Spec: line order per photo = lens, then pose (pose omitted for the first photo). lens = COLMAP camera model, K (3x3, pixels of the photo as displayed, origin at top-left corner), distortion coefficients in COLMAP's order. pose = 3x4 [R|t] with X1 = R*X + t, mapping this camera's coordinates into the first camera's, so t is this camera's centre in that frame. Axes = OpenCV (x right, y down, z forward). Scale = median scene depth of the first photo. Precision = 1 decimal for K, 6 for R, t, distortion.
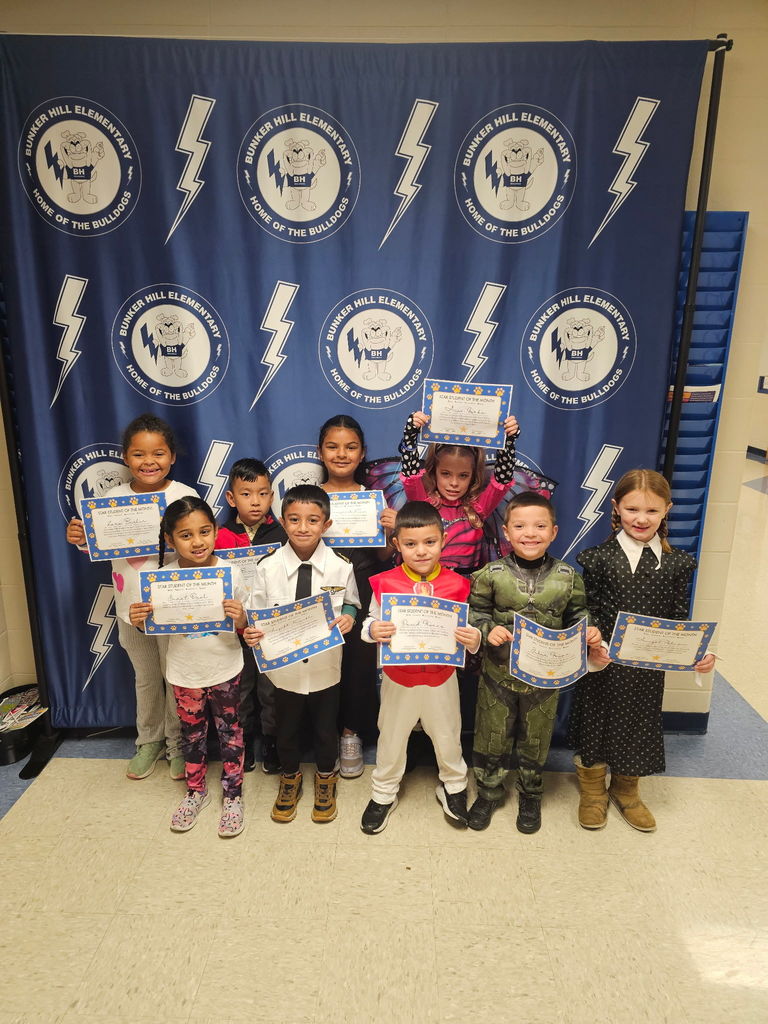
lens RADIAL K [[731.4, 0, 387.5], [0, 731.4, 509.7], [0, 0, 1]] dist [0.062081, -0.056914]
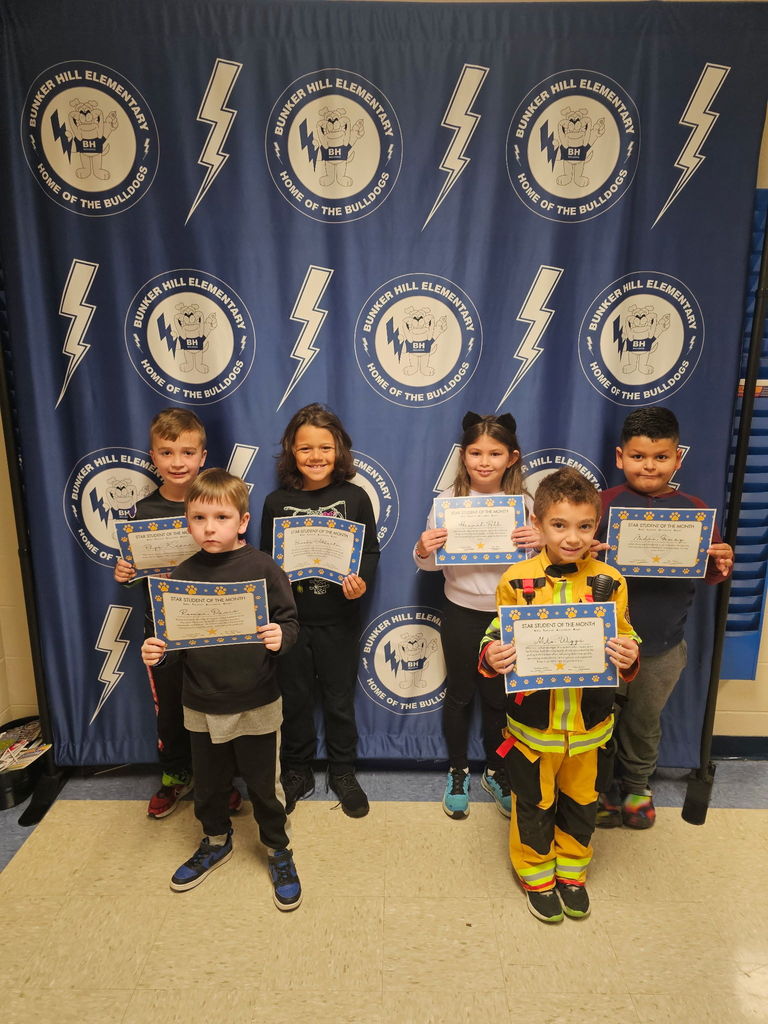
lens RADIAL K [[732.0, 0, 402.0], [0, 732.0, 508.1], [0, 0, 1]] dist [0.050955, -0.048597]
pose [[0.999671, -0.010550, 0.023379, -0.063005], [0.011129, 0.999631, -0.024787, 0.010747], [-0.023109, 0.025039, 0.999419, 0.106728]]
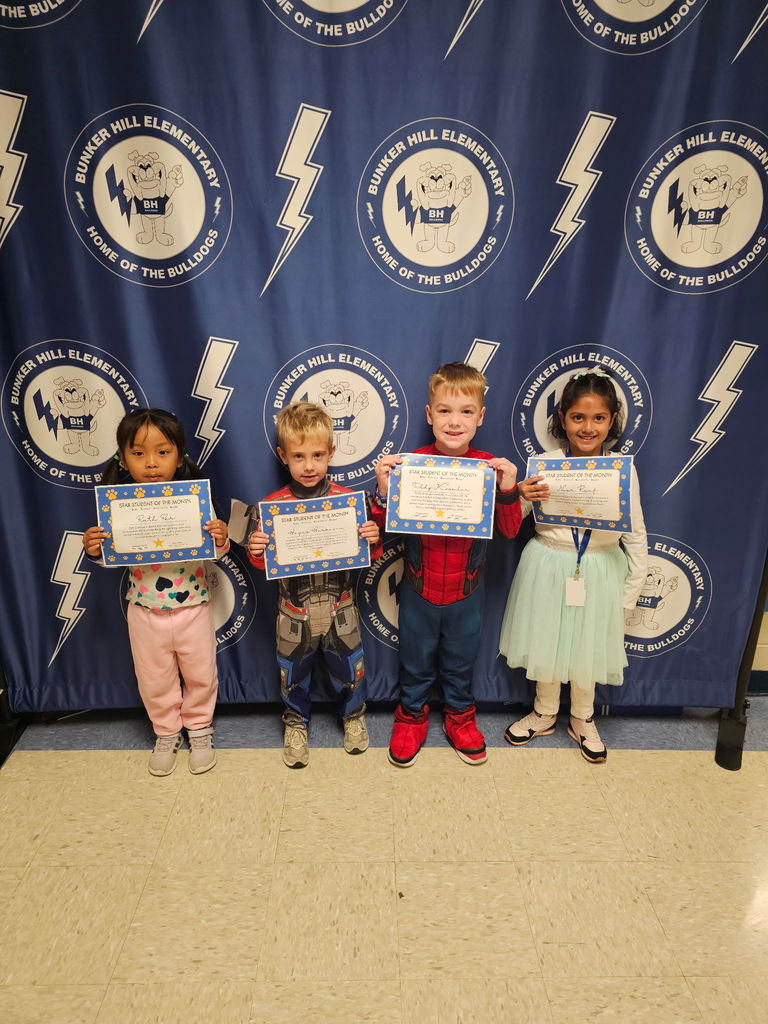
lens RADIAL K [[732.0, 0, 402.0], [0, 732.0, 508.1], [0, 0, 1]] dist [0.050955, -0.048597]
pose [[0.998203, -0.012324, 0.058642, -0.101857], [0.007083, 0.996027, 0.088770, 0.014366], [-0.059503, -0.088195, 0.994324, 0.263666]]
